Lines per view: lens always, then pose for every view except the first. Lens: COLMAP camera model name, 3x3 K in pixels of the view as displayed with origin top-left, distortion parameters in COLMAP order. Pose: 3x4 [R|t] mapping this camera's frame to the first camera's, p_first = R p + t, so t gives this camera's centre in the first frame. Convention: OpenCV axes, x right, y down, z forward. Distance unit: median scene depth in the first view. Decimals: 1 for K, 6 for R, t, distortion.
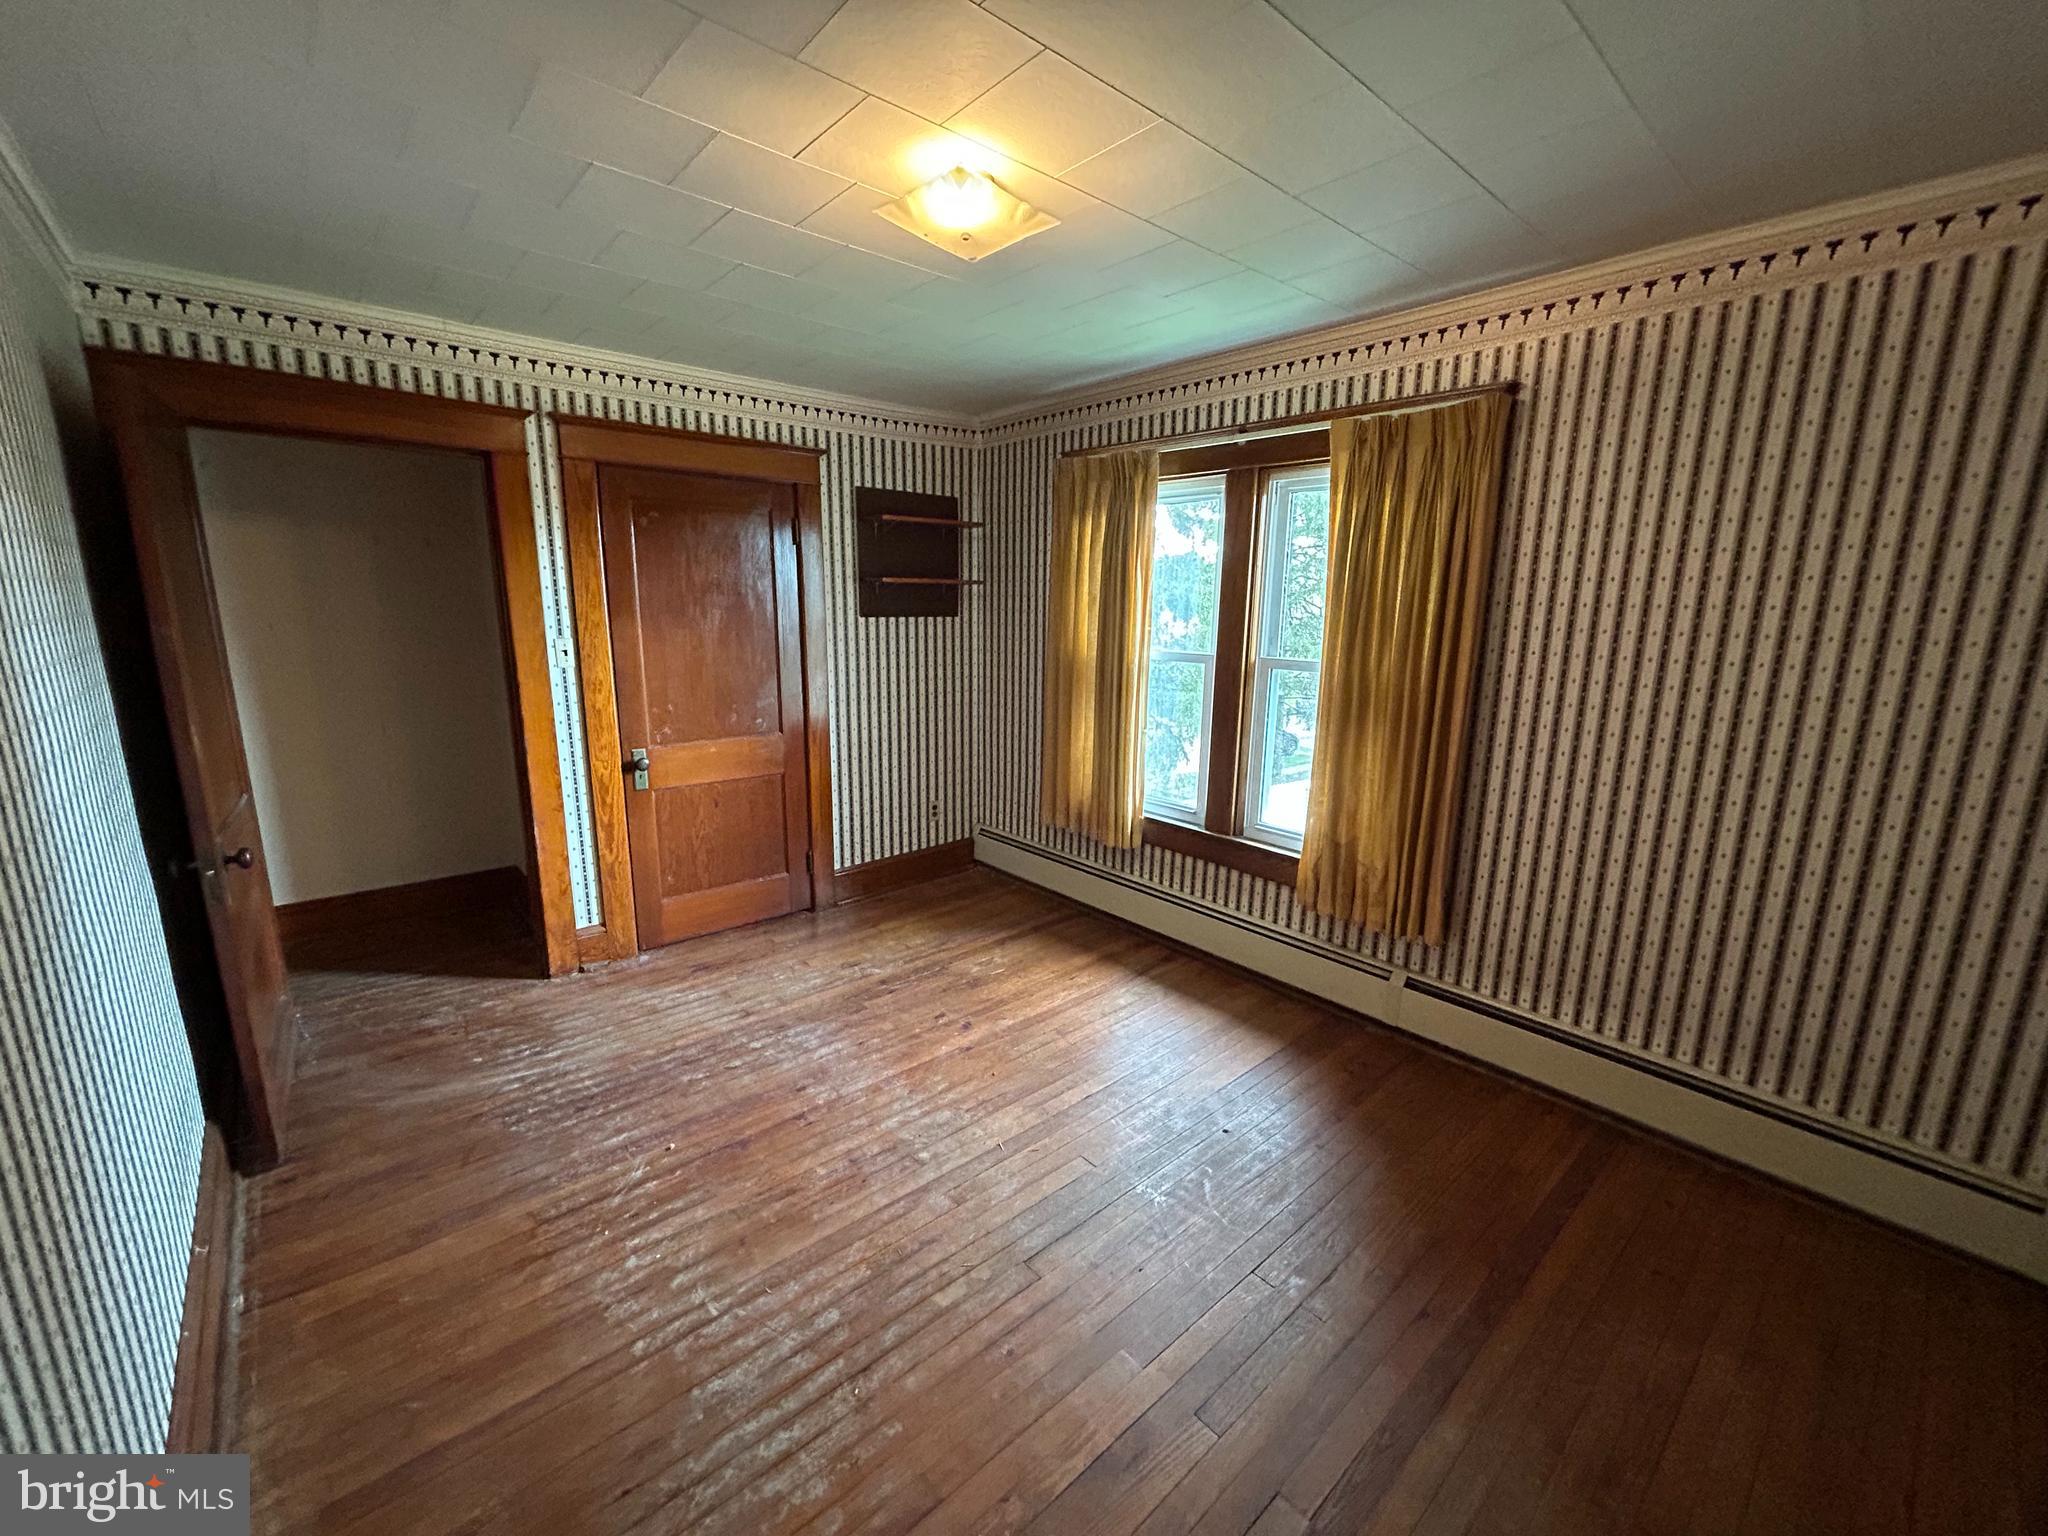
lens RADIAL K [[825.8, 0, 1028.7], [0, 825.8, 774.8], [0, 0, 1]] dist [-0.000283, 0.000239]
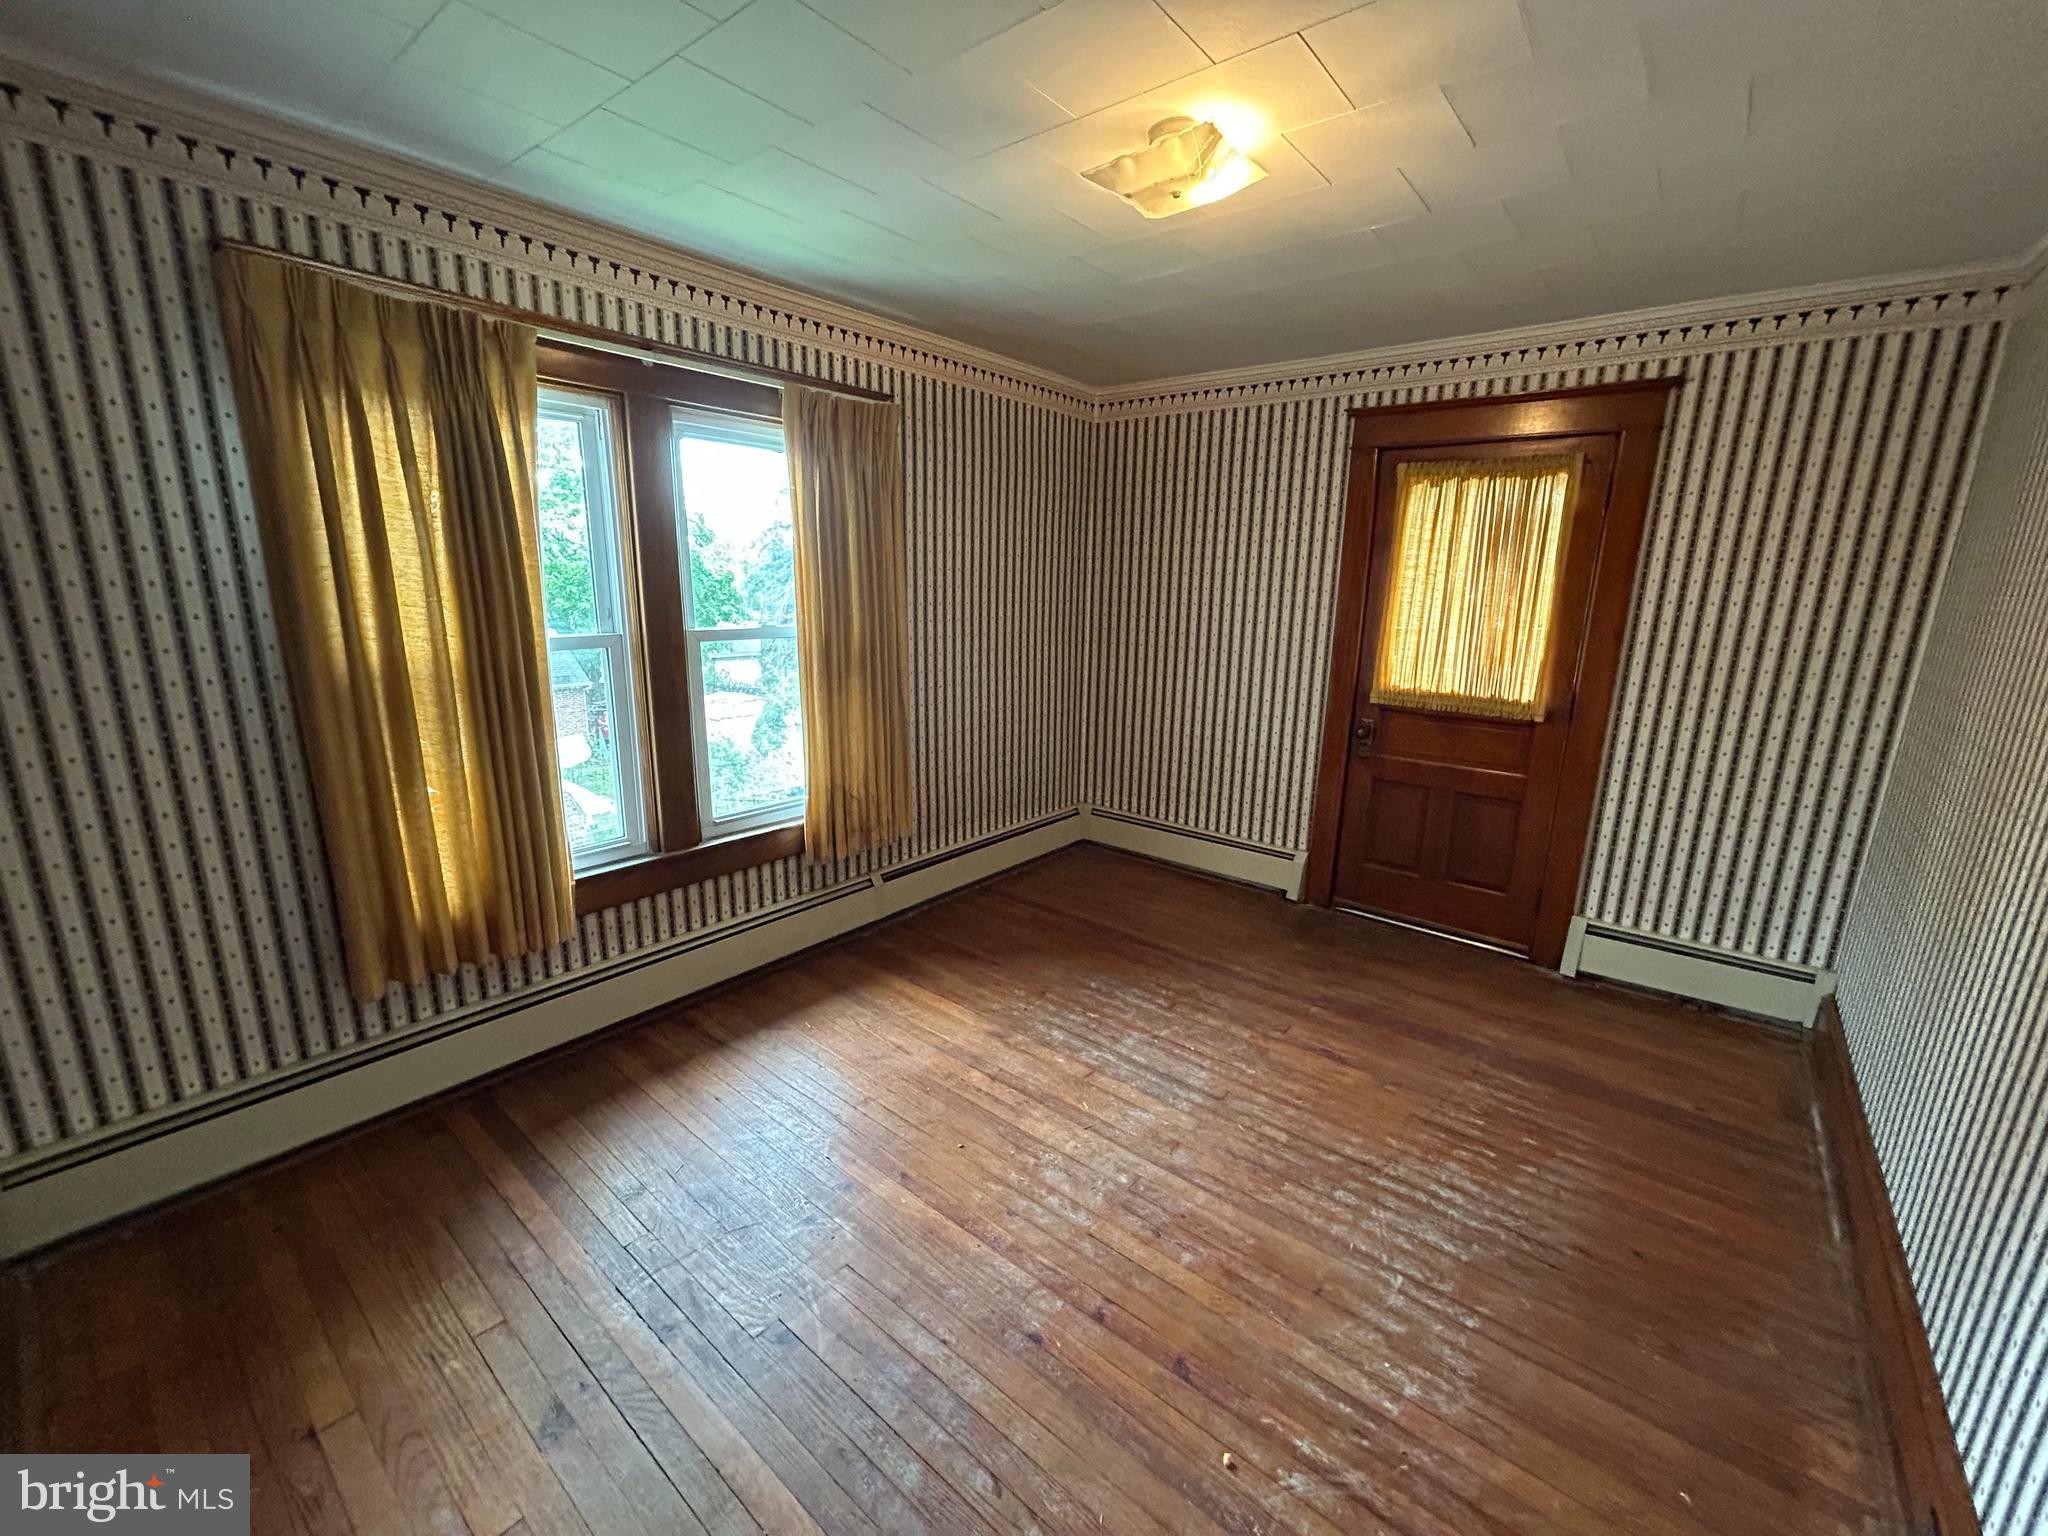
lens RADIAL K [[825.8, 0, 1021.6], [0, 825.8, 773.3], [0, 0, 1]] dist [-0.000283, 0.000239]
pose [[-0.156000, -0.247236, 0.956315, -0.755838], [0.189915, 0.942597, 0.274670, -0.207495], [-0.969328, 0.224467, -0.100091, 0.945869]]
